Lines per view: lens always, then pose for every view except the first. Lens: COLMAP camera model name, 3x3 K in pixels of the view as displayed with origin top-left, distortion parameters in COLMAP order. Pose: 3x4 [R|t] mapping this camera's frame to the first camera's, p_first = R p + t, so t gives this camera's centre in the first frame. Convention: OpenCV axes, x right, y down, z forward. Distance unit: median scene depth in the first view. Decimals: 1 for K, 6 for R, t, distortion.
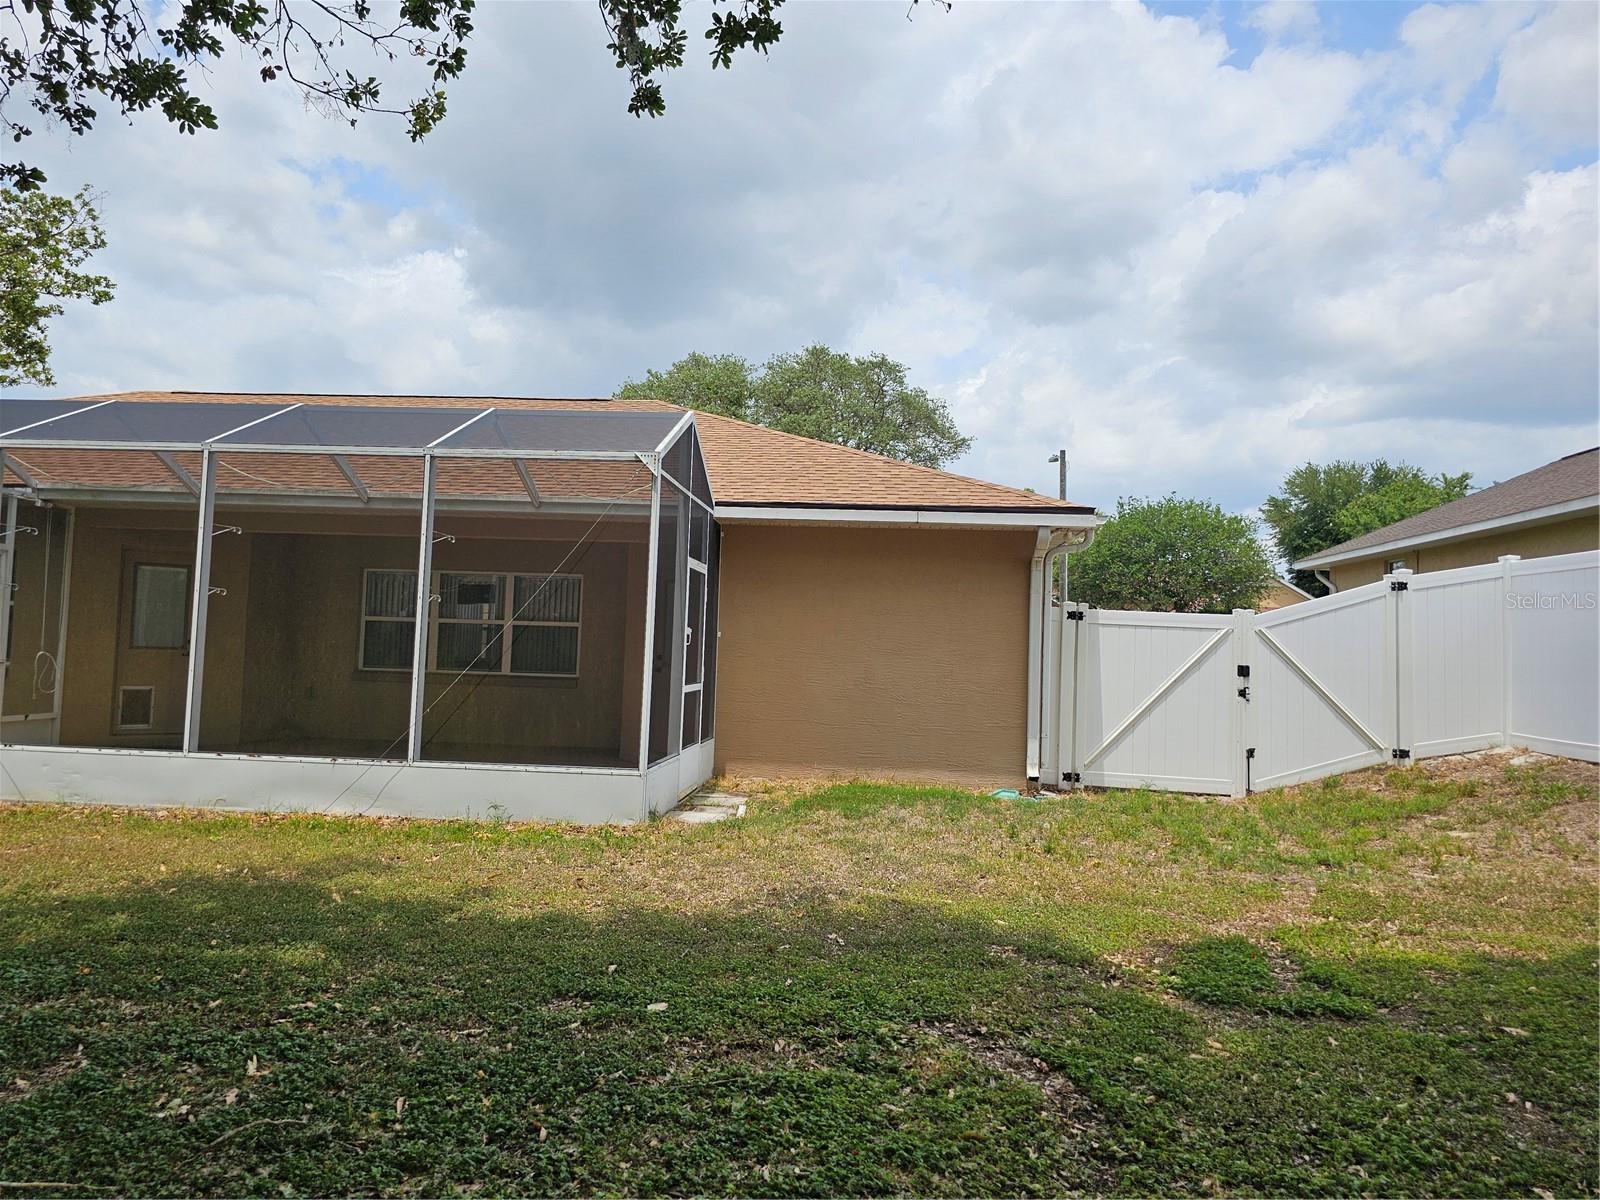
lens RADIAL K [[1083.5, 0, 799.8], [0, 1083.5, 596.5], [0, 0, 1]] dist [0.062667, -0.057806]
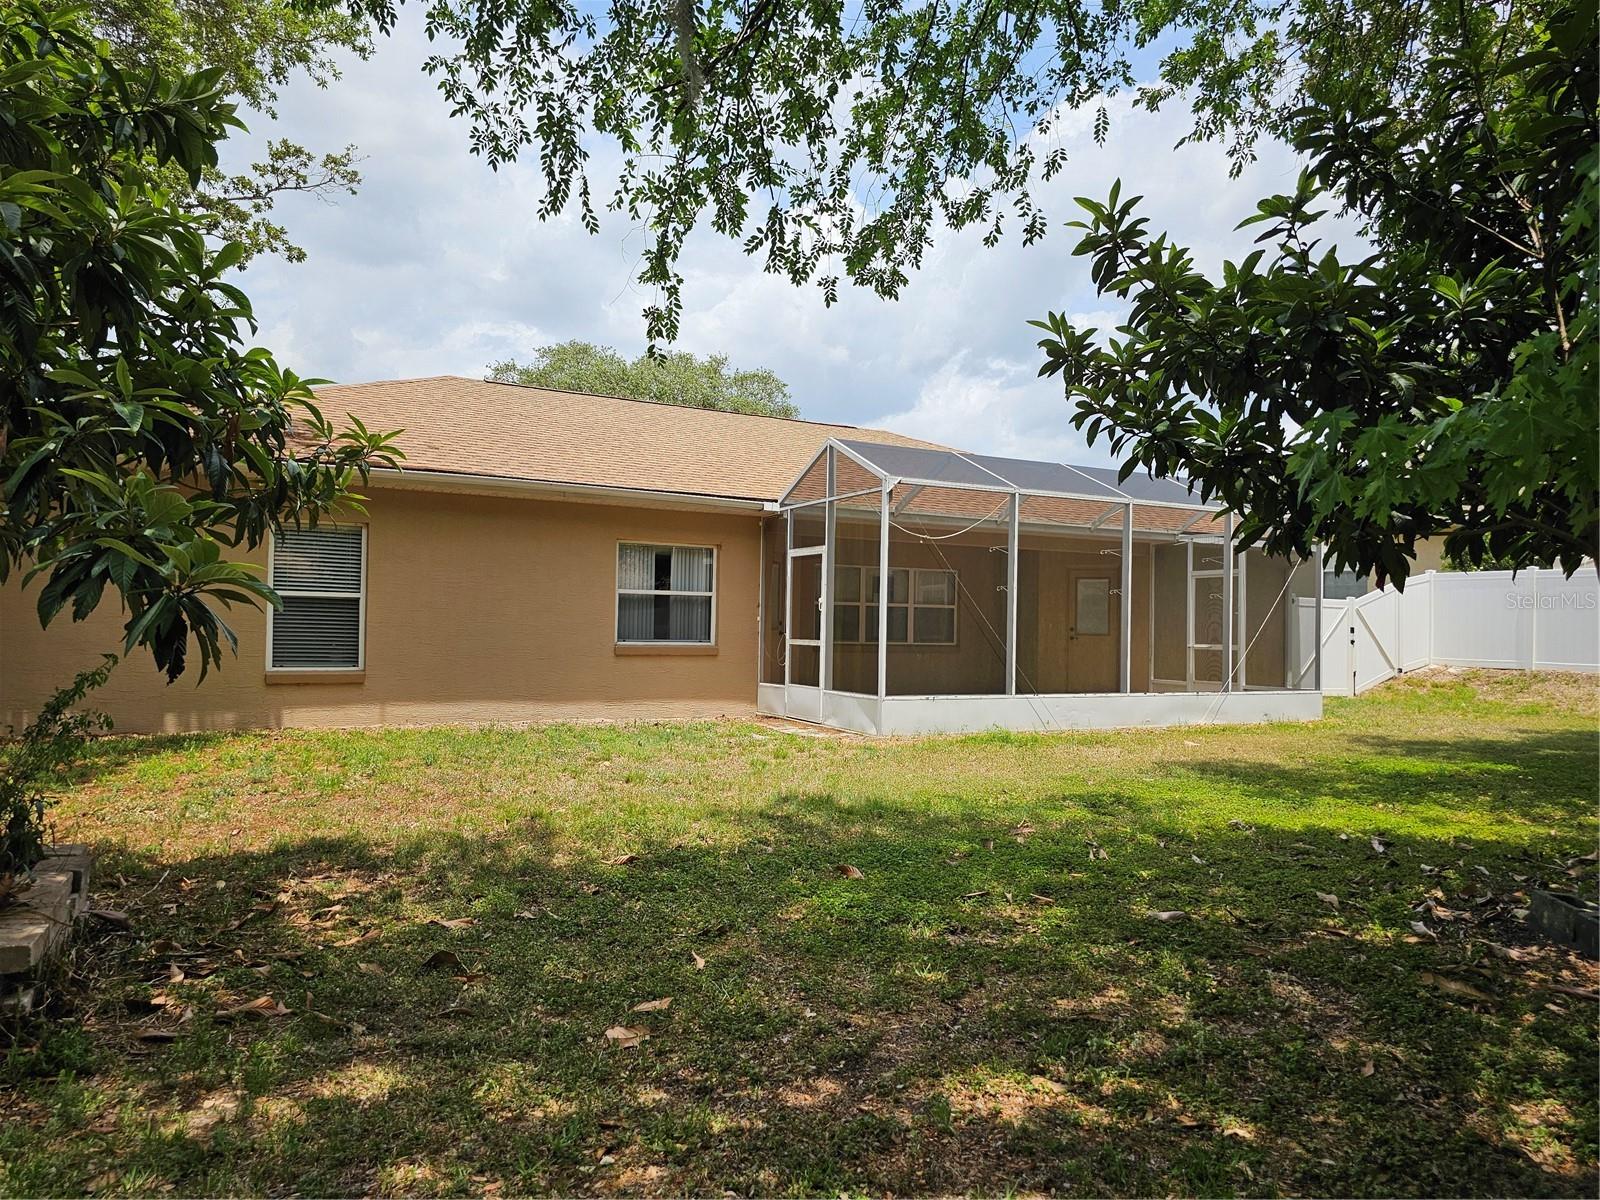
lens RADIAL K [[1083.5, 0, 790.1], [0, 1083.5, 610.8], [0, 0, 1]] dist [0.062667, -0.057806]
pose [[0.847576, -0.006391, 0.530636, -1.417722], [-0.018210, 0.998988, 0.041119, -0.025722], [-0.530362, -0.044515, 0.846602, -0.091558]]
